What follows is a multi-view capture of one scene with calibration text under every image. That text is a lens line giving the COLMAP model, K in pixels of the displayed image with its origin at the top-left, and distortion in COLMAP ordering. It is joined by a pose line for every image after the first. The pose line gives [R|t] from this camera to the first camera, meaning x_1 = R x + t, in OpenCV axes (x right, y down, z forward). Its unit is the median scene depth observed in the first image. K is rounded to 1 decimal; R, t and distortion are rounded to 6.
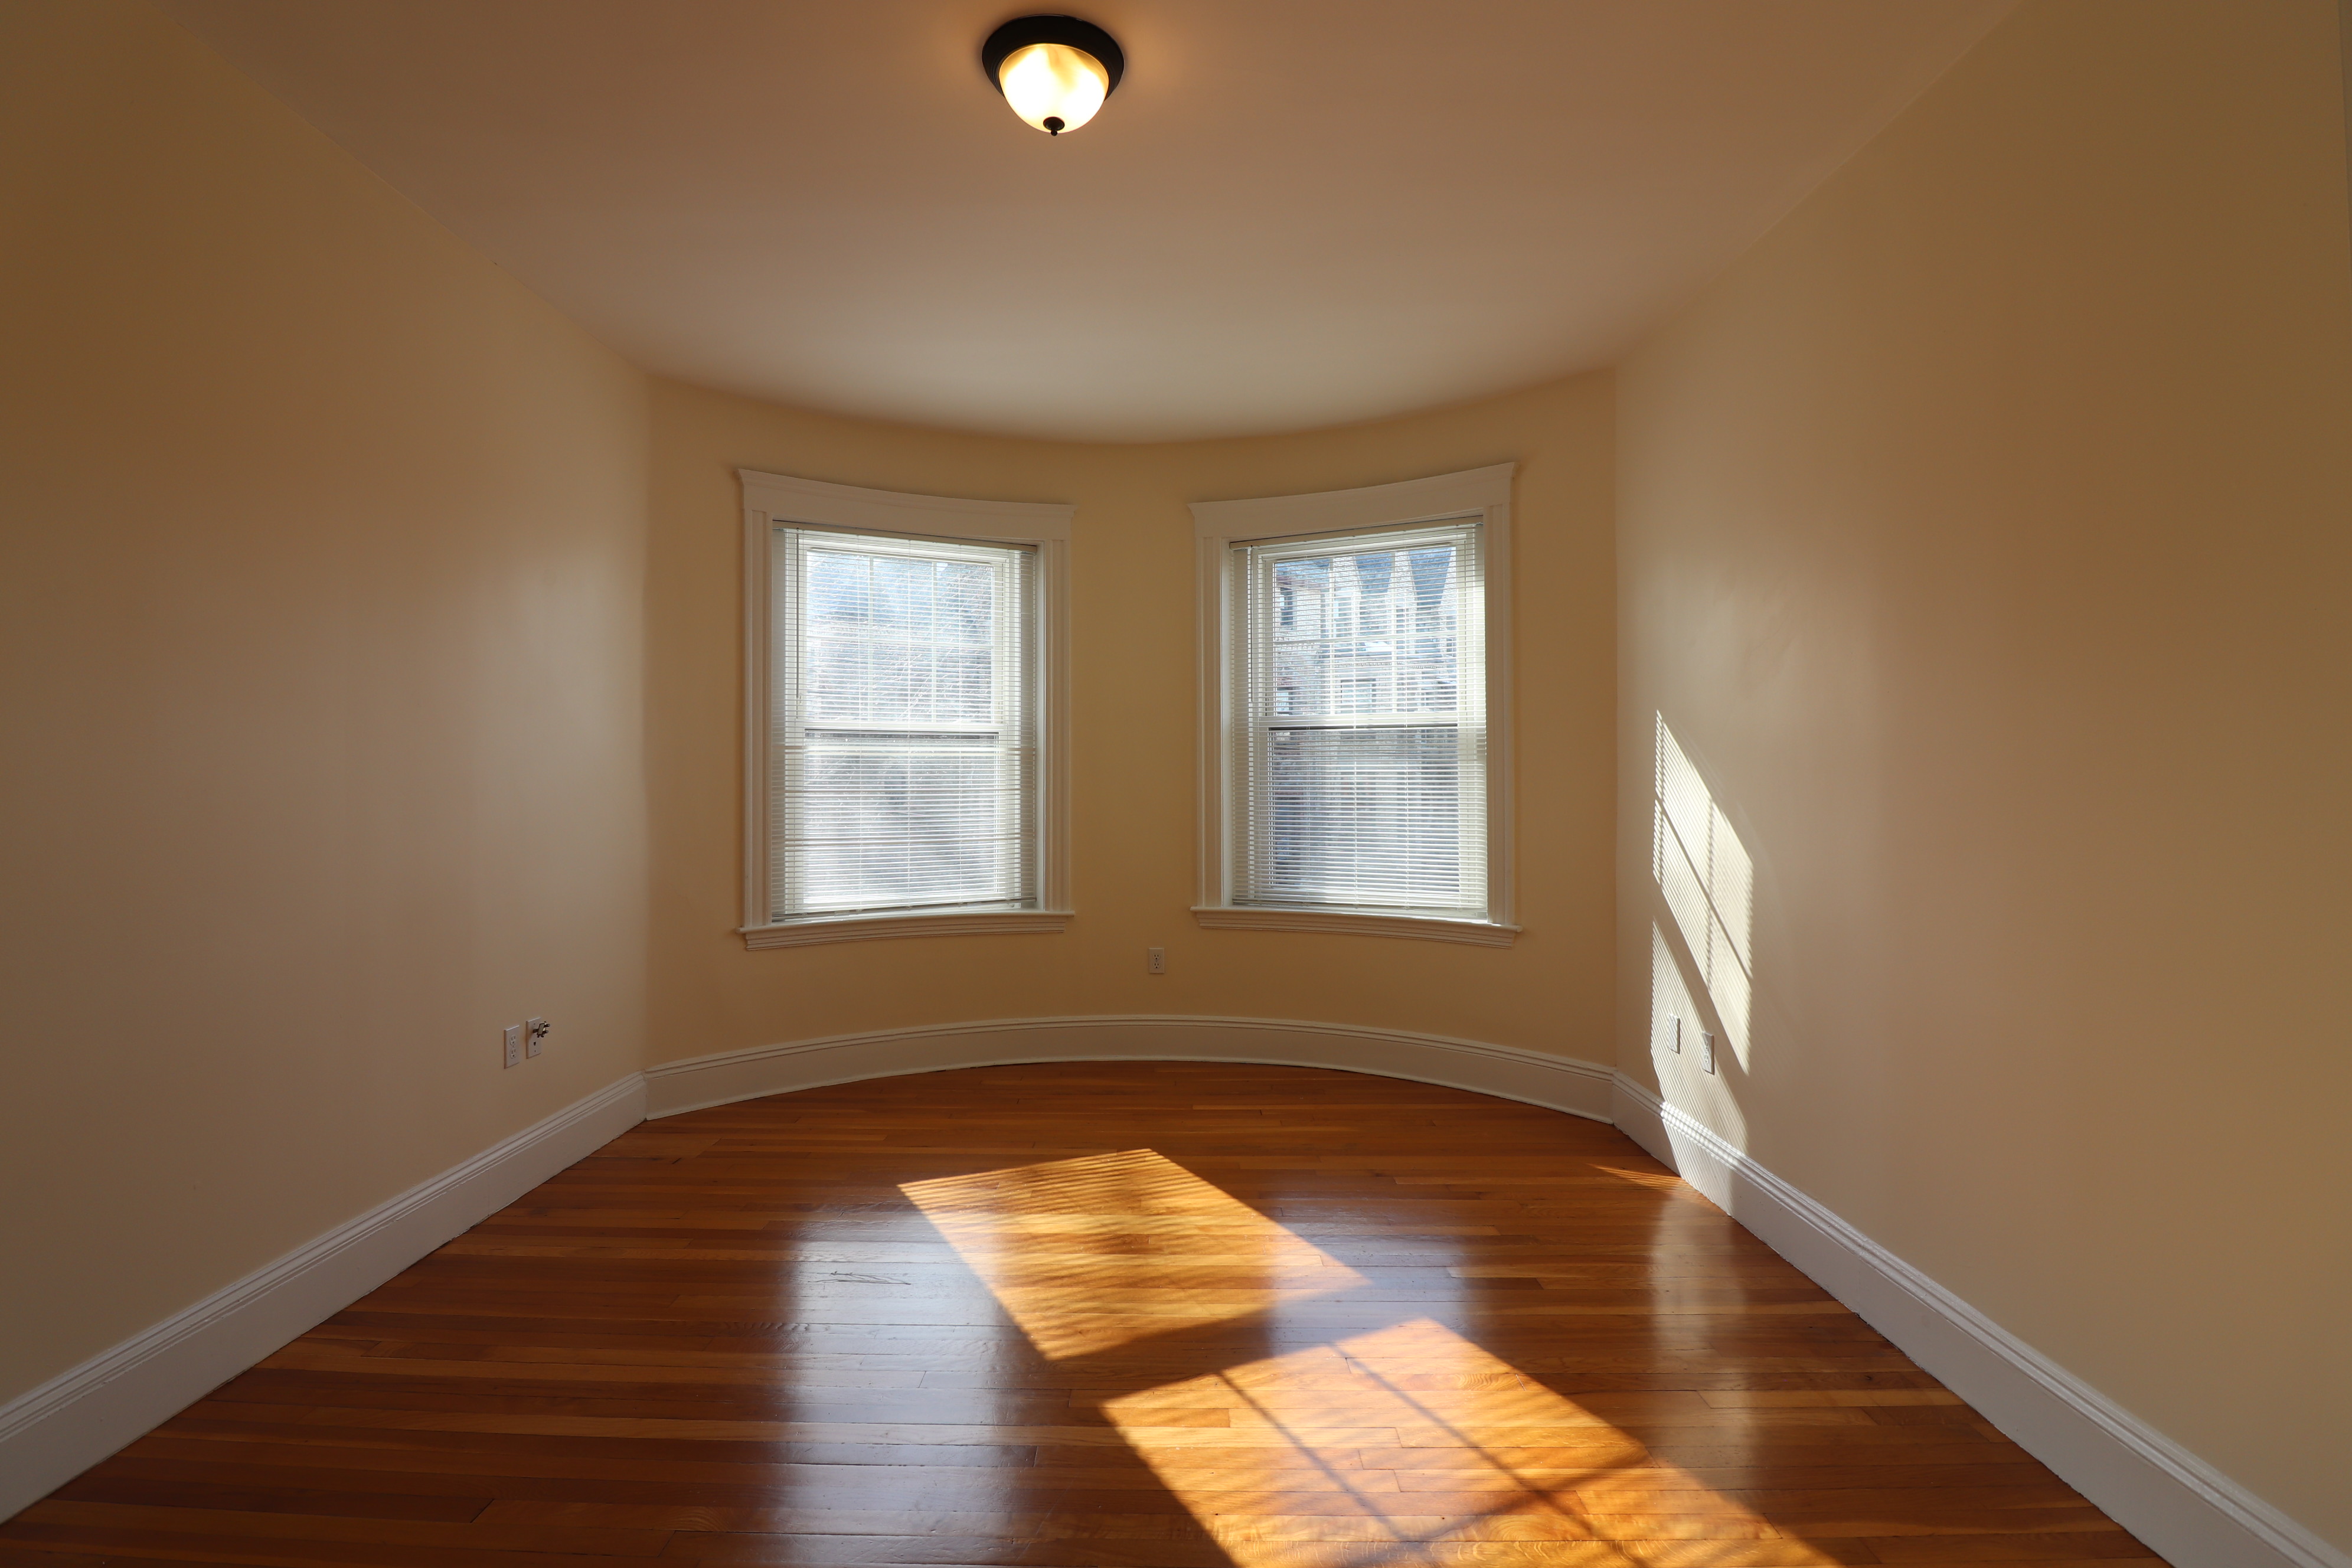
lens RADIAL K [[1097.9, 0, 1169.1], [0, 1097.9, 775.2], [0, 0, 1]] dist [-0.013331, -0.002238]
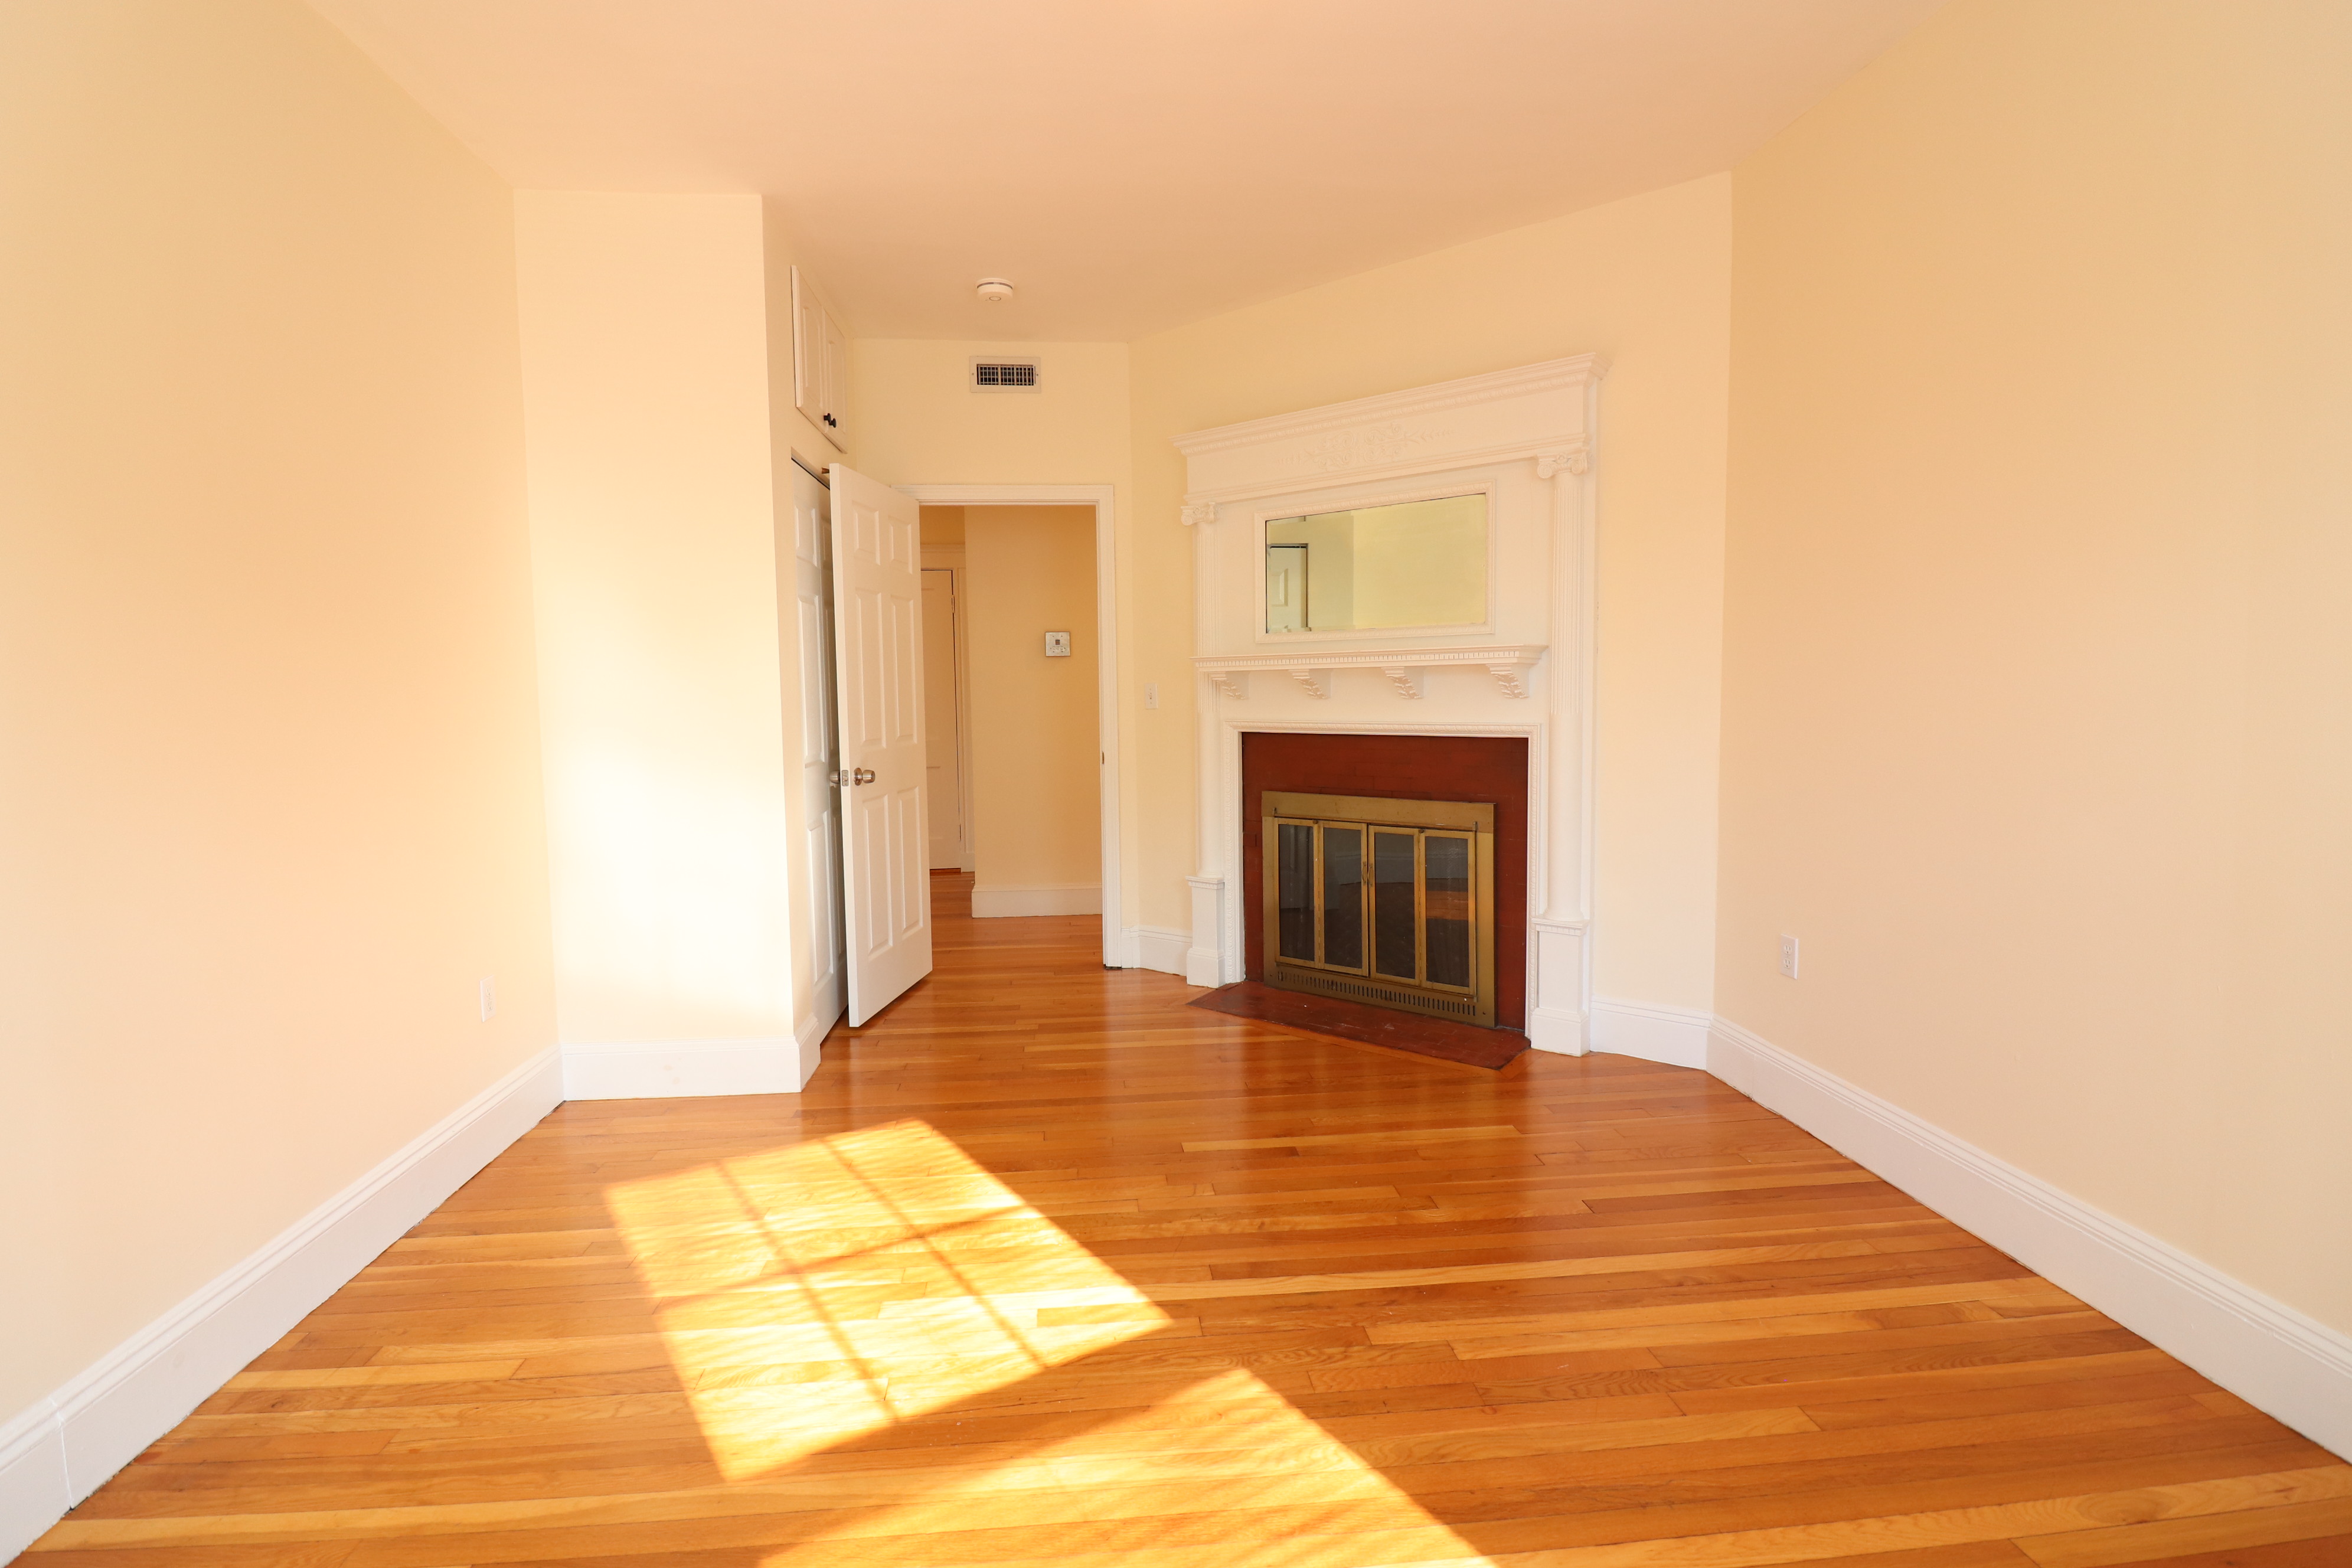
lens RADIAL K [[1097.9, 0, 1175.4], [0, 1097.9, 775.7], [0, 0, 1]] dist [-0.013331, -0.002238]
pose [[-0.994528, 0.022120, -0.102098, 0.021007], [0.013725, 0.996521, 0.082210, 0.005316], [0.103562, 0.080359, -0.991372, 1.933990]]
